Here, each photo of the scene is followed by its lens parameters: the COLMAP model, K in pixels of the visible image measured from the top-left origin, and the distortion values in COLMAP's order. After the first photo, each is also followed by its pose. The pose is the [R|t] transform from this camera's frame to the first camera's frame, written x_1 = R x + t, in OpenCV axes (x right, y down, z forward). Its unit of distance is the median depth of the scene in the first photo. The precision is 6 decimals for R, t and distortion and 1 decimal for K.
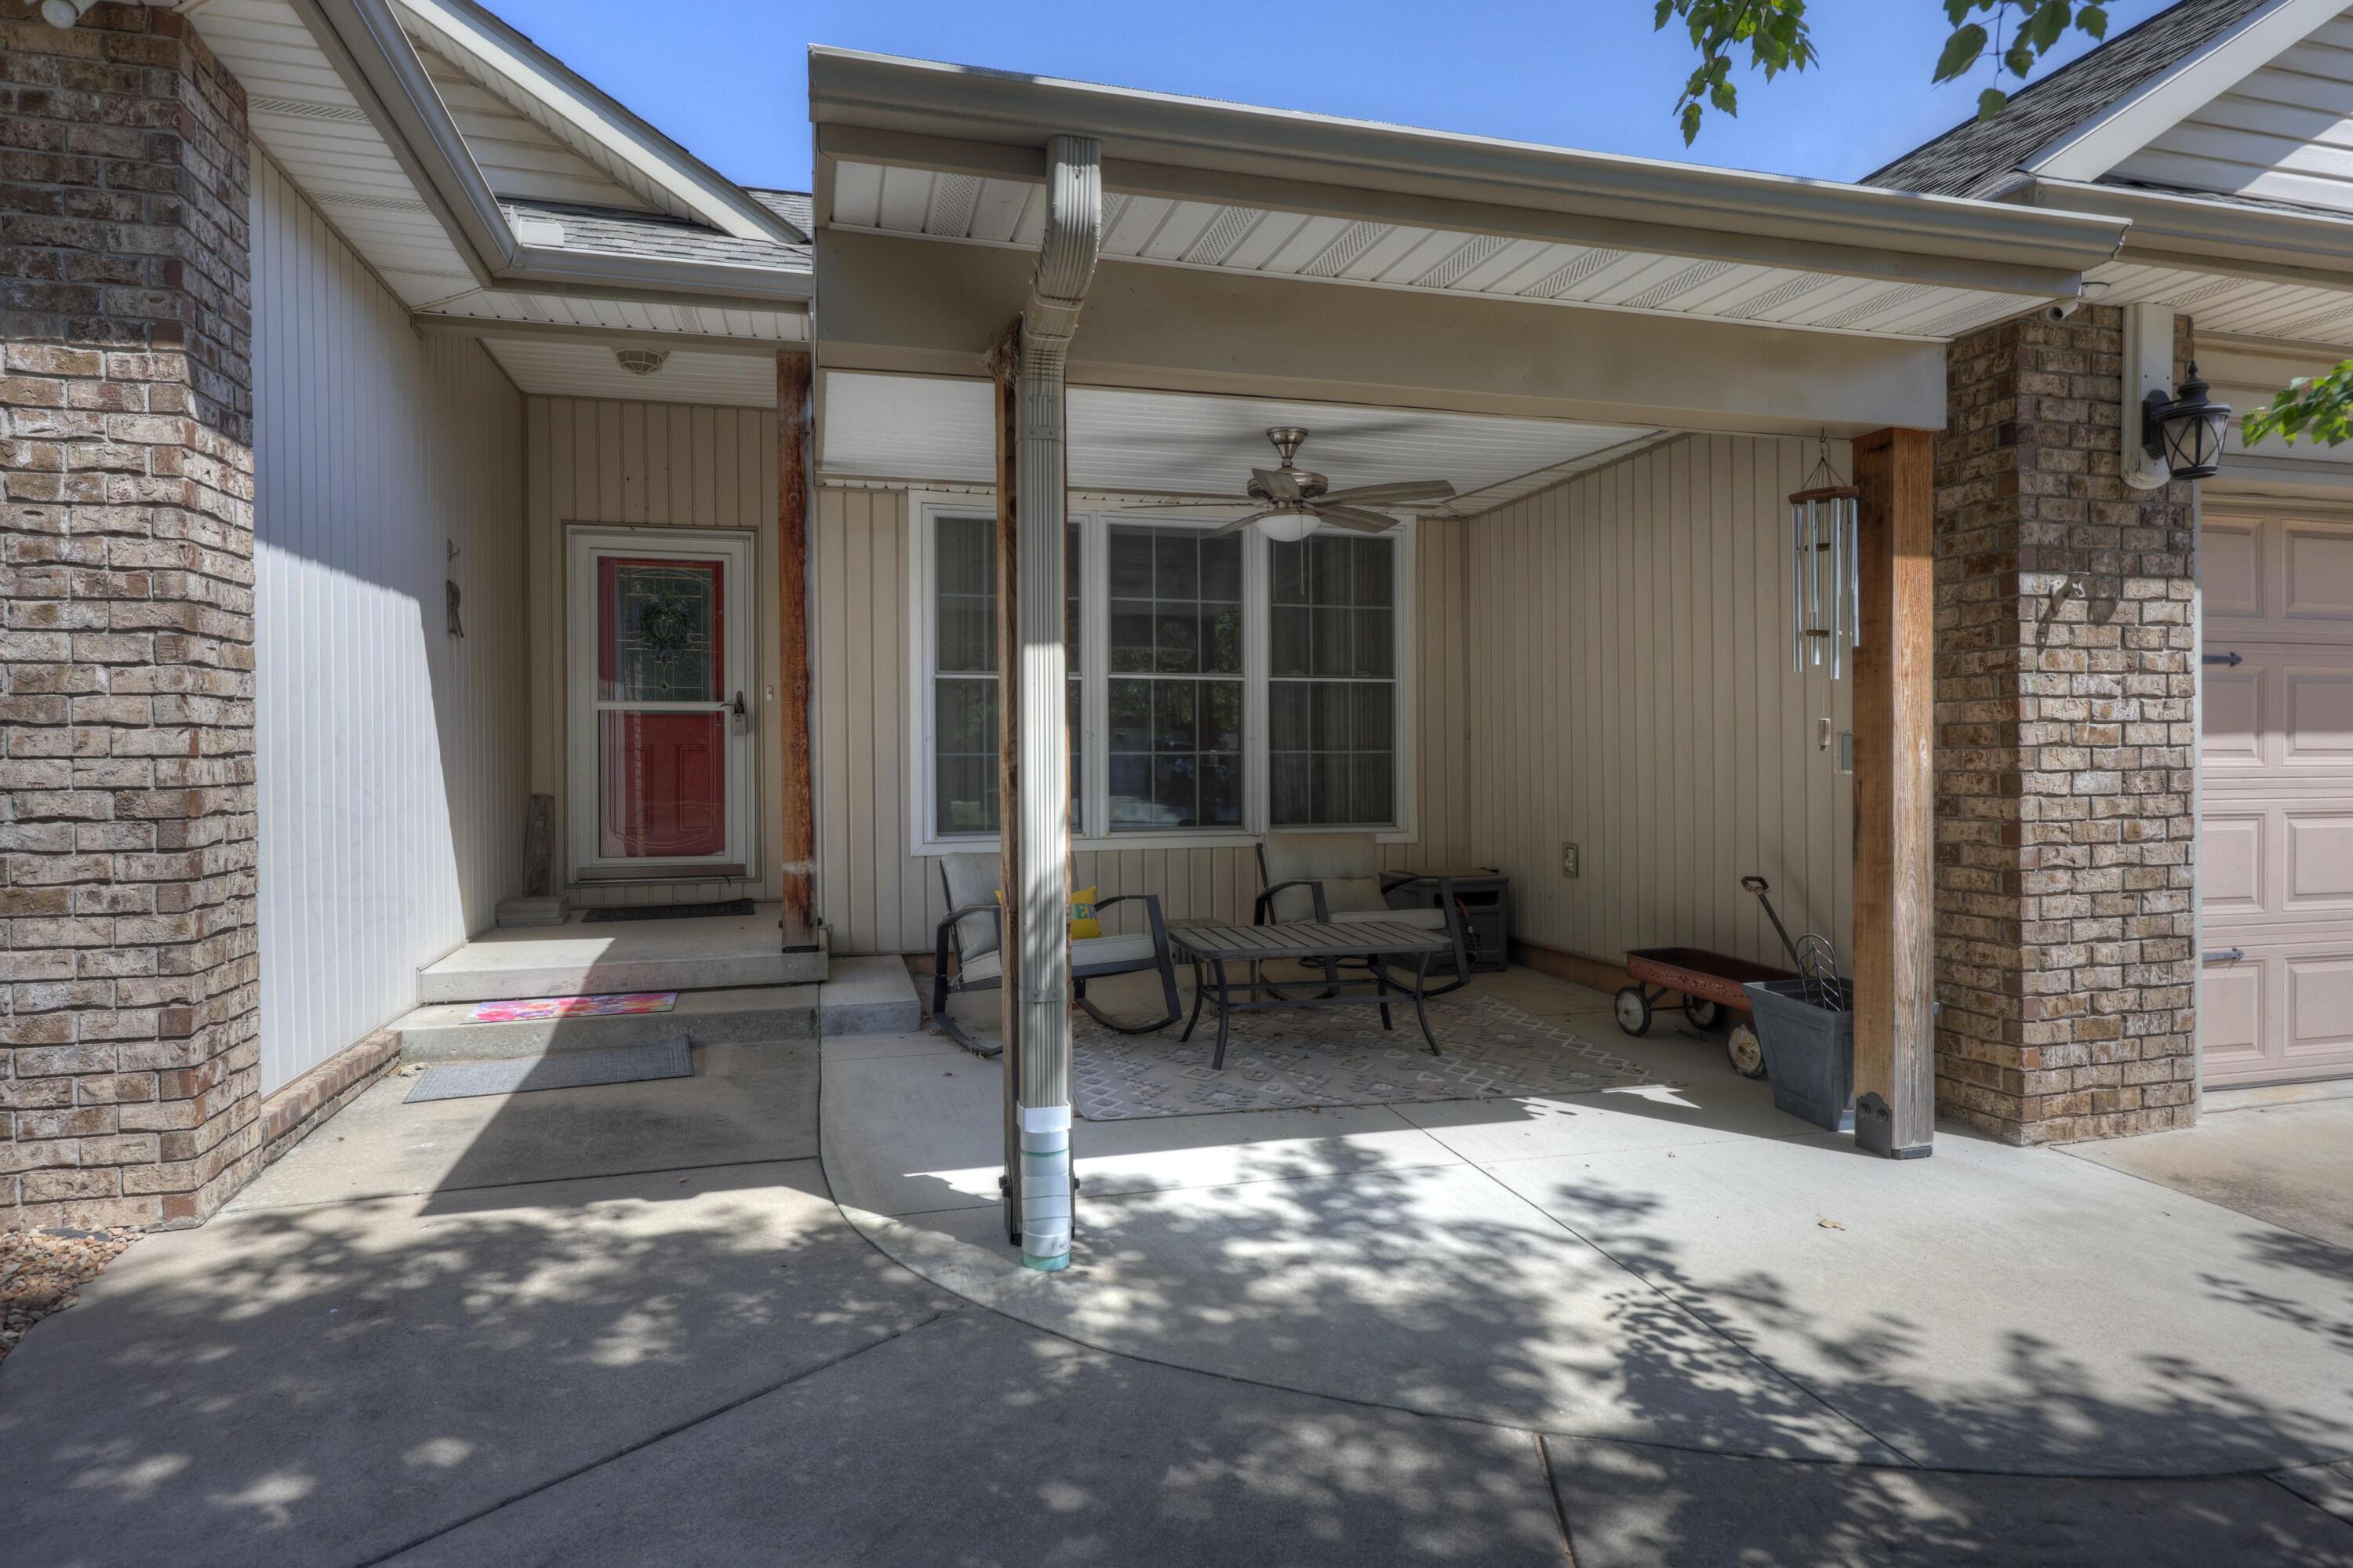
lens RADIAL K [[1243.9, 0, 1088.0], [0, 1243.9, 772.6], [0, 0, 1]] dist [0.000268, 0.001362]
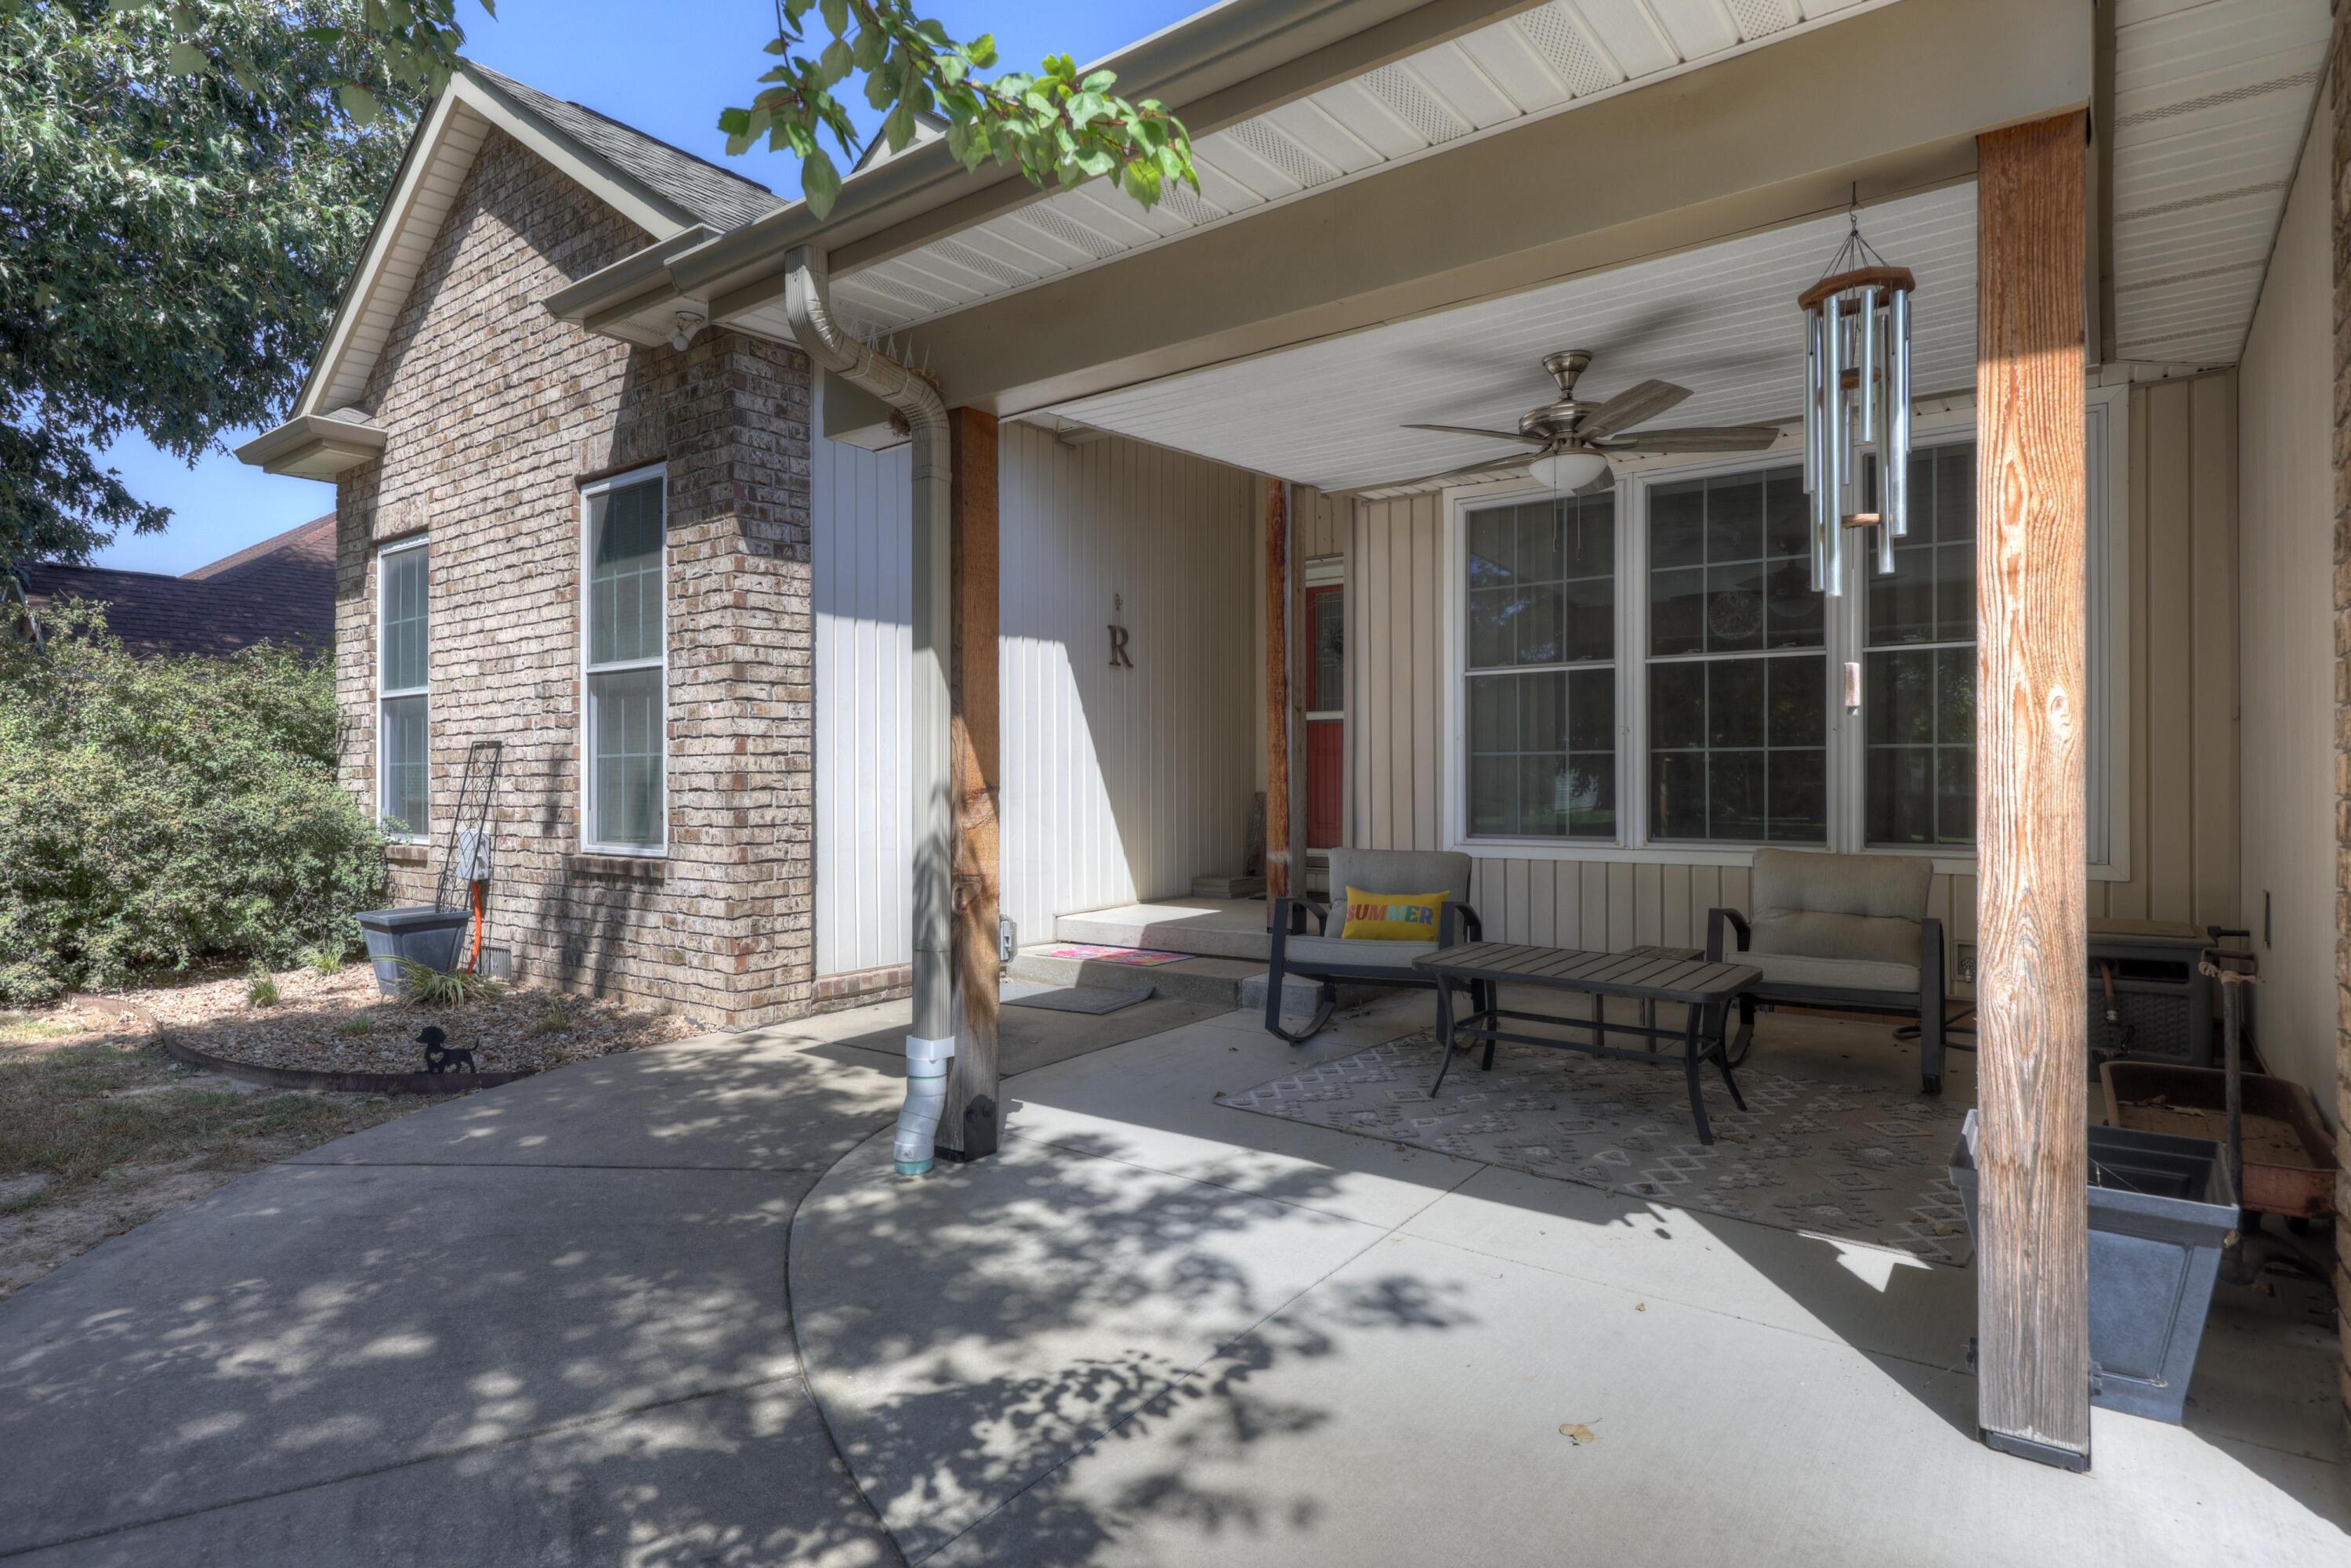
lens RADIAL K [[1234.2, 0, 1175.5], [0, 1234.2, 784.0], [0, 0, 1]] dist [-0.000764, -0.000107]
pose [[0.625513, 0.007041, -0.780182, 1.062793], [-0.010065, 0.999949, 0.000954, 0.022402], [0.780149, 0.007256, 0.625551, 0.461128]]
